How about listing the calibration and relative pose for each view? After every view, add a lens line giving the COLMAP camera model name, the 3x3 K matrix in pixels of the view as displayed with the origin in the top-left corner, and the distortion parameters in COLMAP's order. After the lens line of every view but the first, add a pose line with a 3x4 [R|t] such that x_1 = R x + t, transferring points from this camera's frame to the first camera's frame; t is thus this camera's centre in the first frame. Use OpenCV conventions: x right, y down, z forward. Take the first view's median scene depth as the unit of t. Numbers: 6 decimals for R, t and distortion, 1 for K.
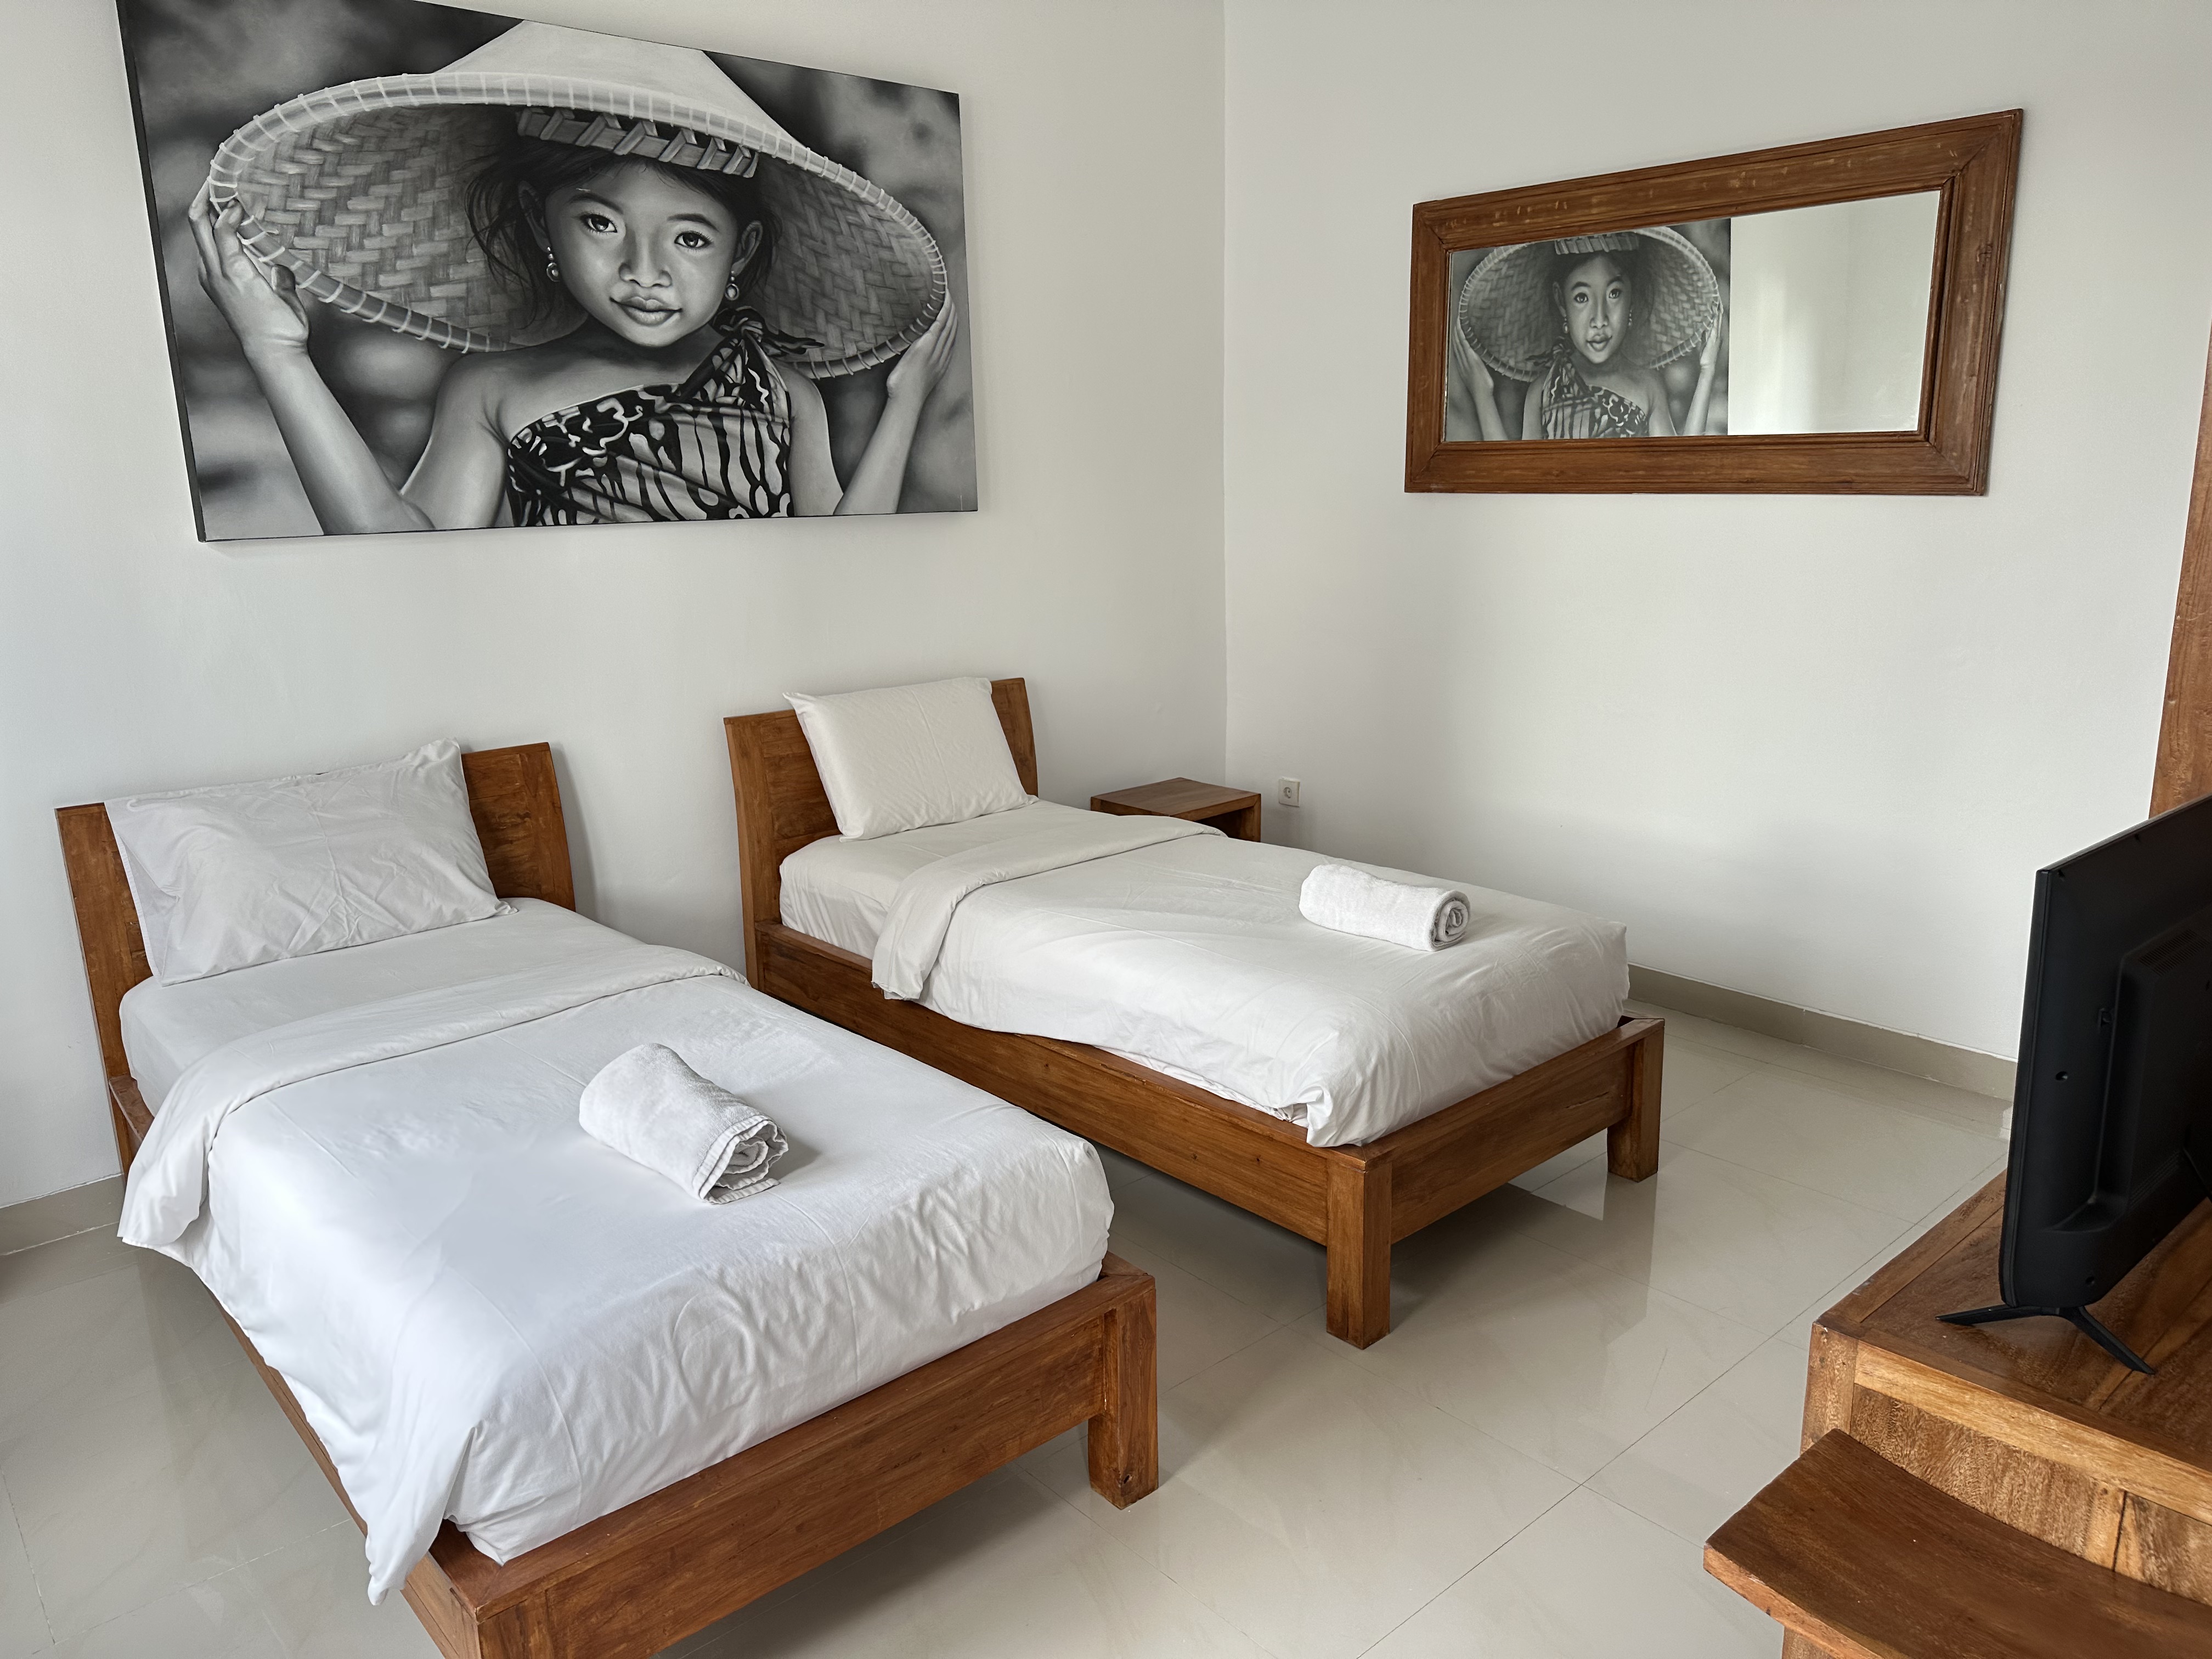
lens RADIAL K [[1553.5, 0, 1113.4], [0, 1553.5, 824.7], [0, 0, 1]] dist [0.056333, -0.077716]
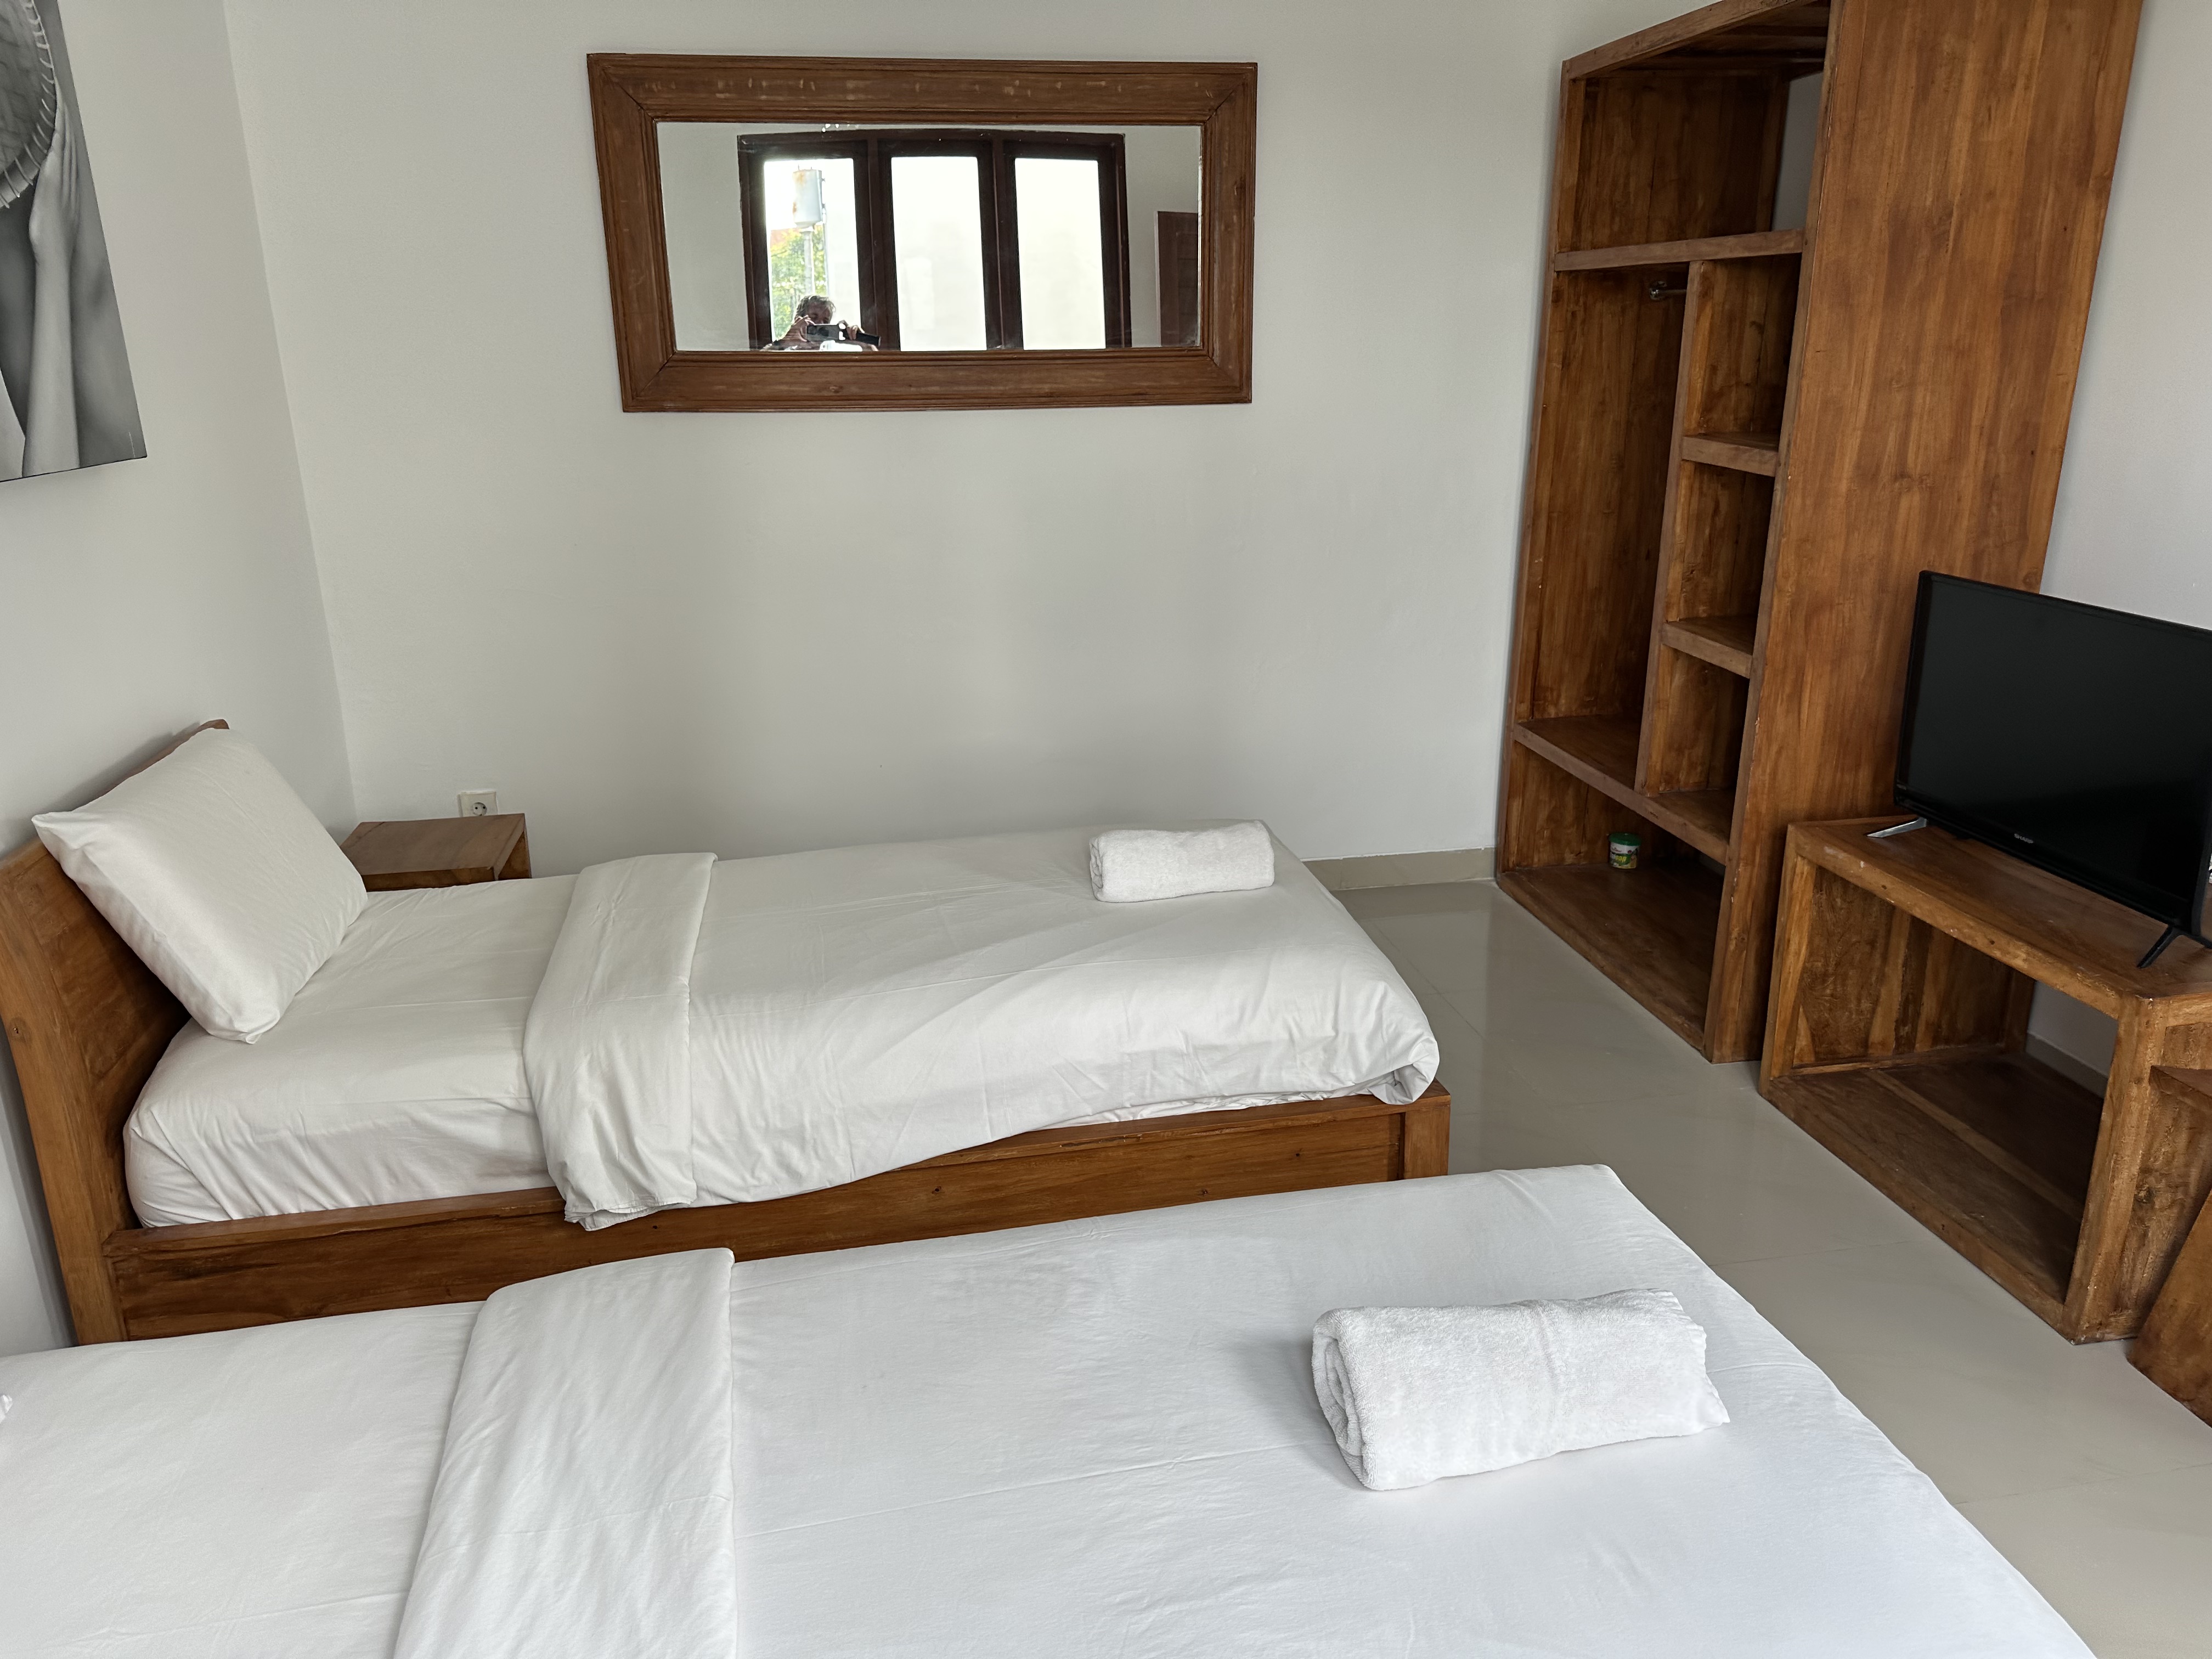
lens RADIAL K [[1553.5, 0, 1100.2], [0, 1553.5, 825.4], [0, 0, 1]] dist [0.056333, -0.077716]
pose [[0.521866, -0.239018, 0.818857, -0.544852], [0.203604, 0.967099, 0.152530, -0.106668], [-0.828373, 0.087123, 0.553361, 0.482868]]
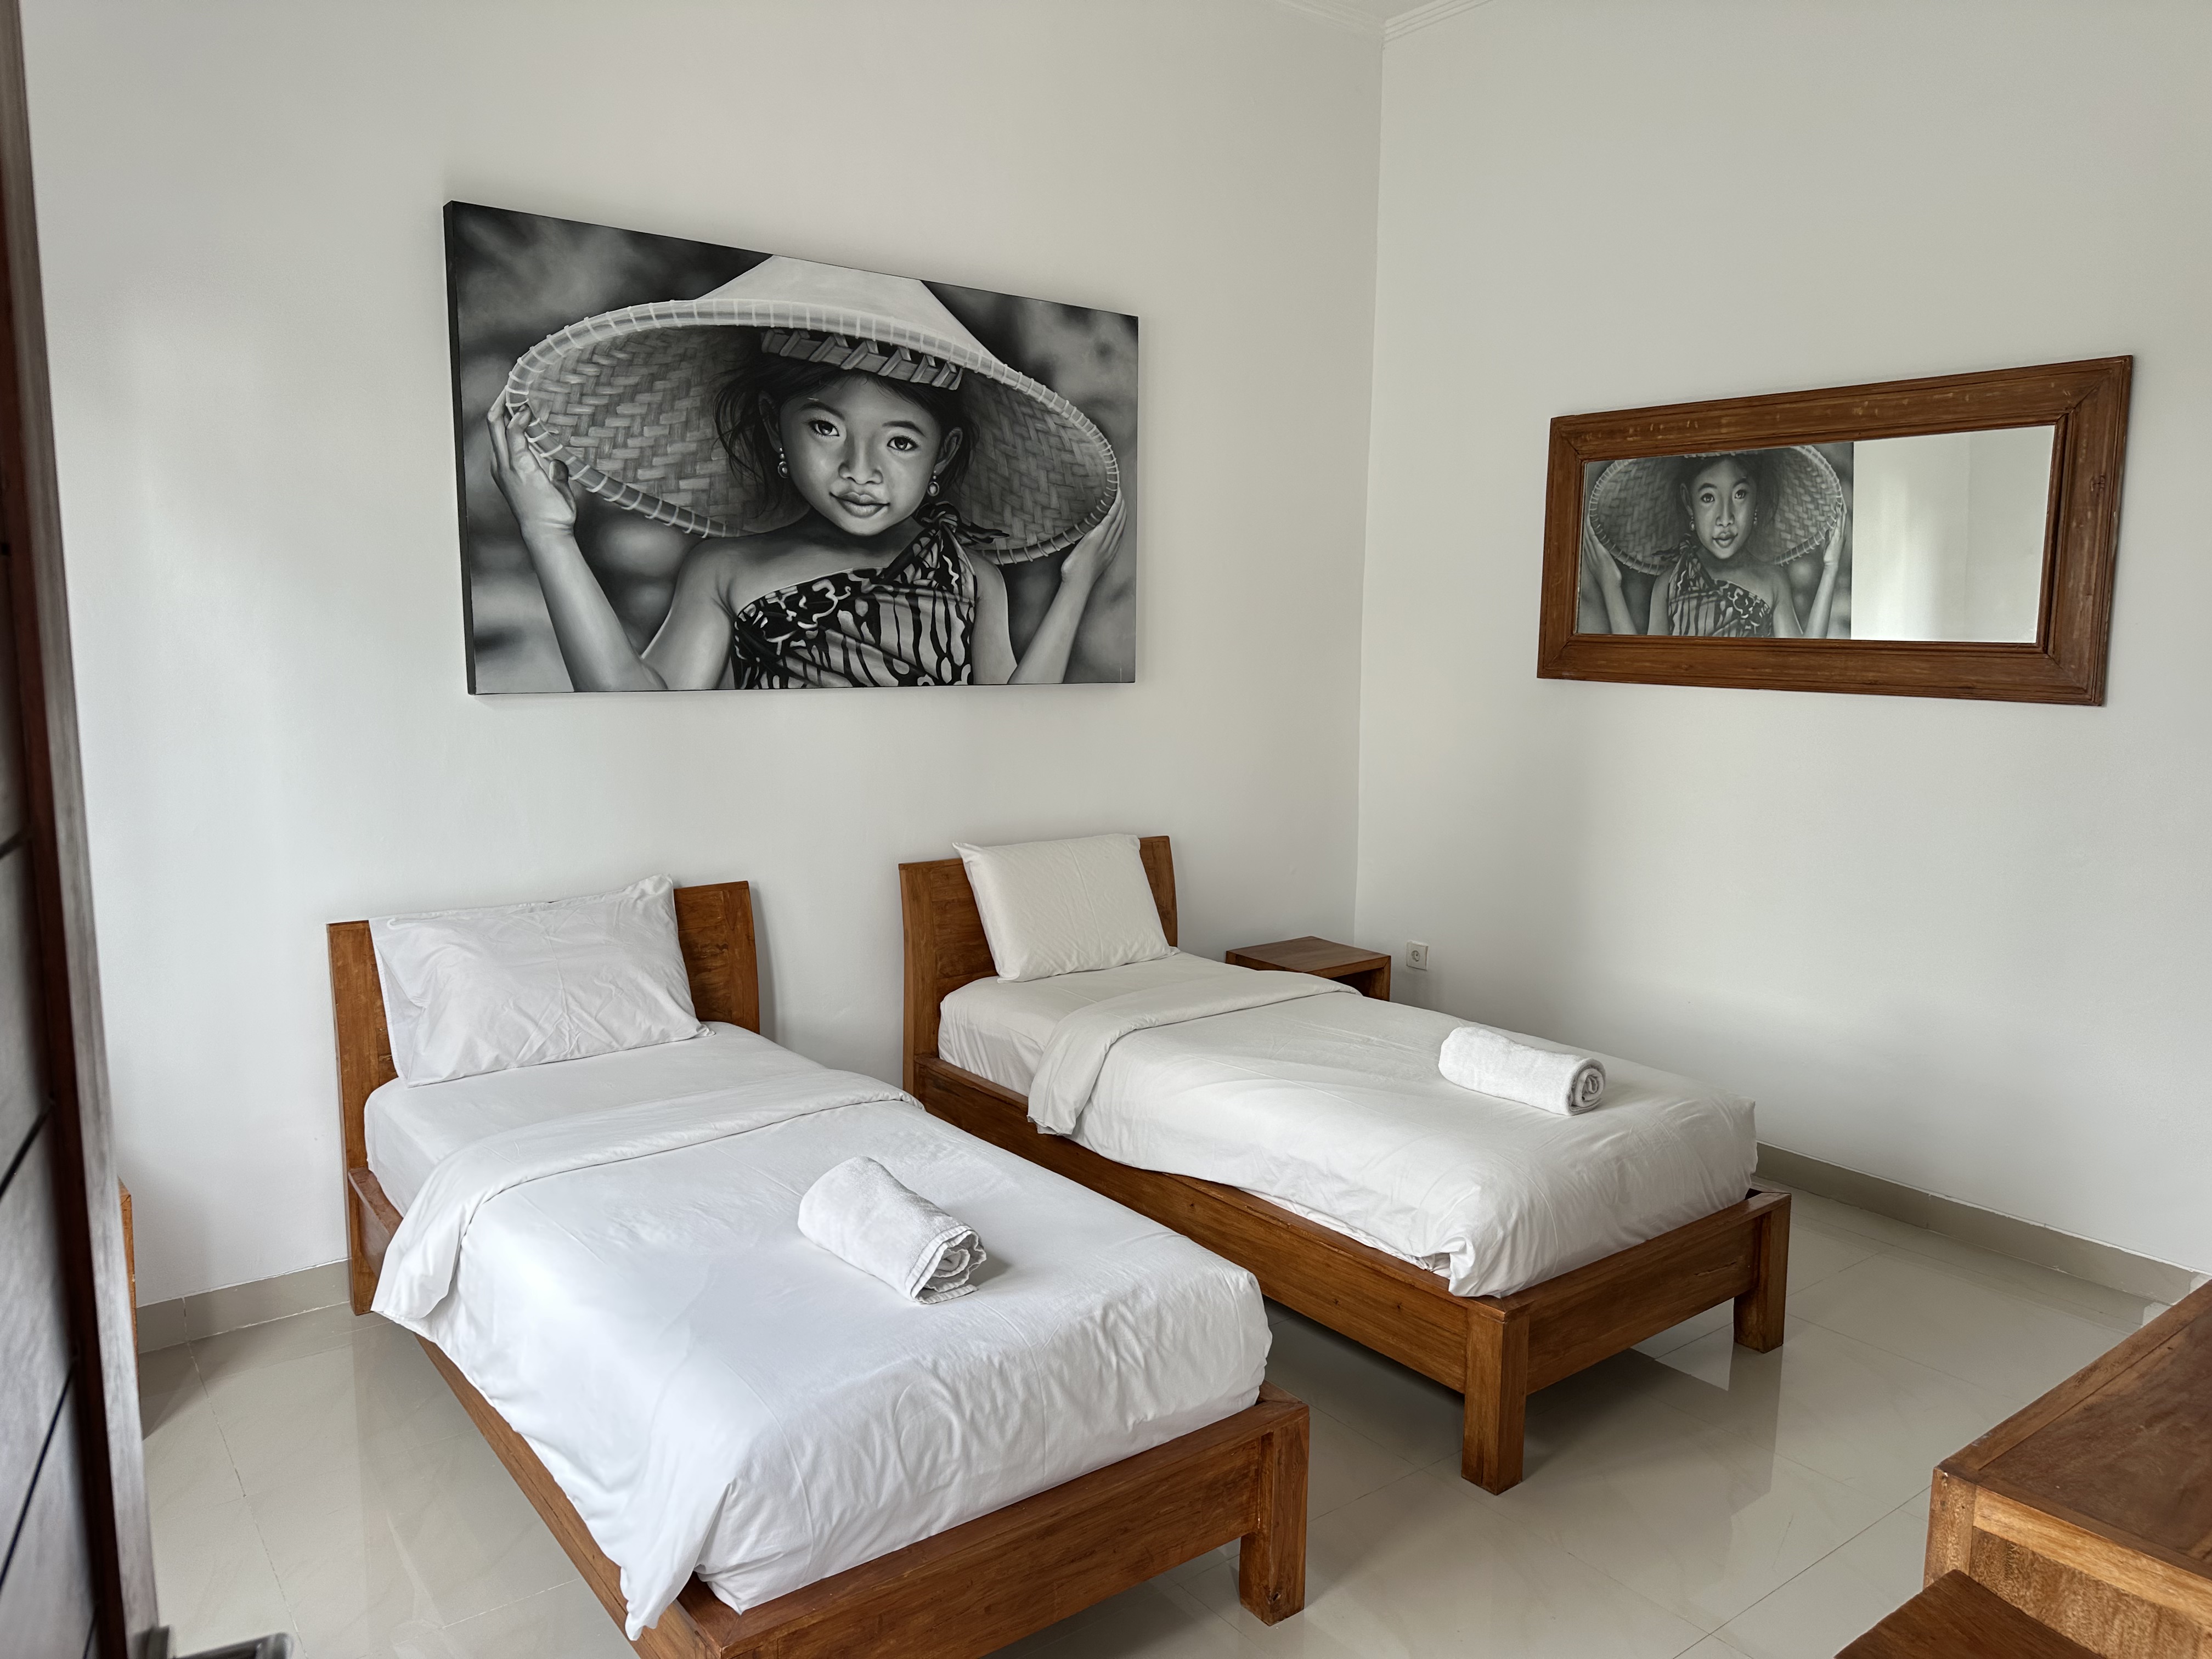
lens RADIAL K [[1553.5, 0, 1107.6], [0, 1553.5, 815.8], [0, 0, 1]] dist [0.056333, -0.077716]
pose [[0.996707, 0.039027, -0.071072, -0.033763], [-0.046133, 0.993791, -0.101246, 0.000835], [0.066679, 0.104192, 0.992319, -0.083300]]
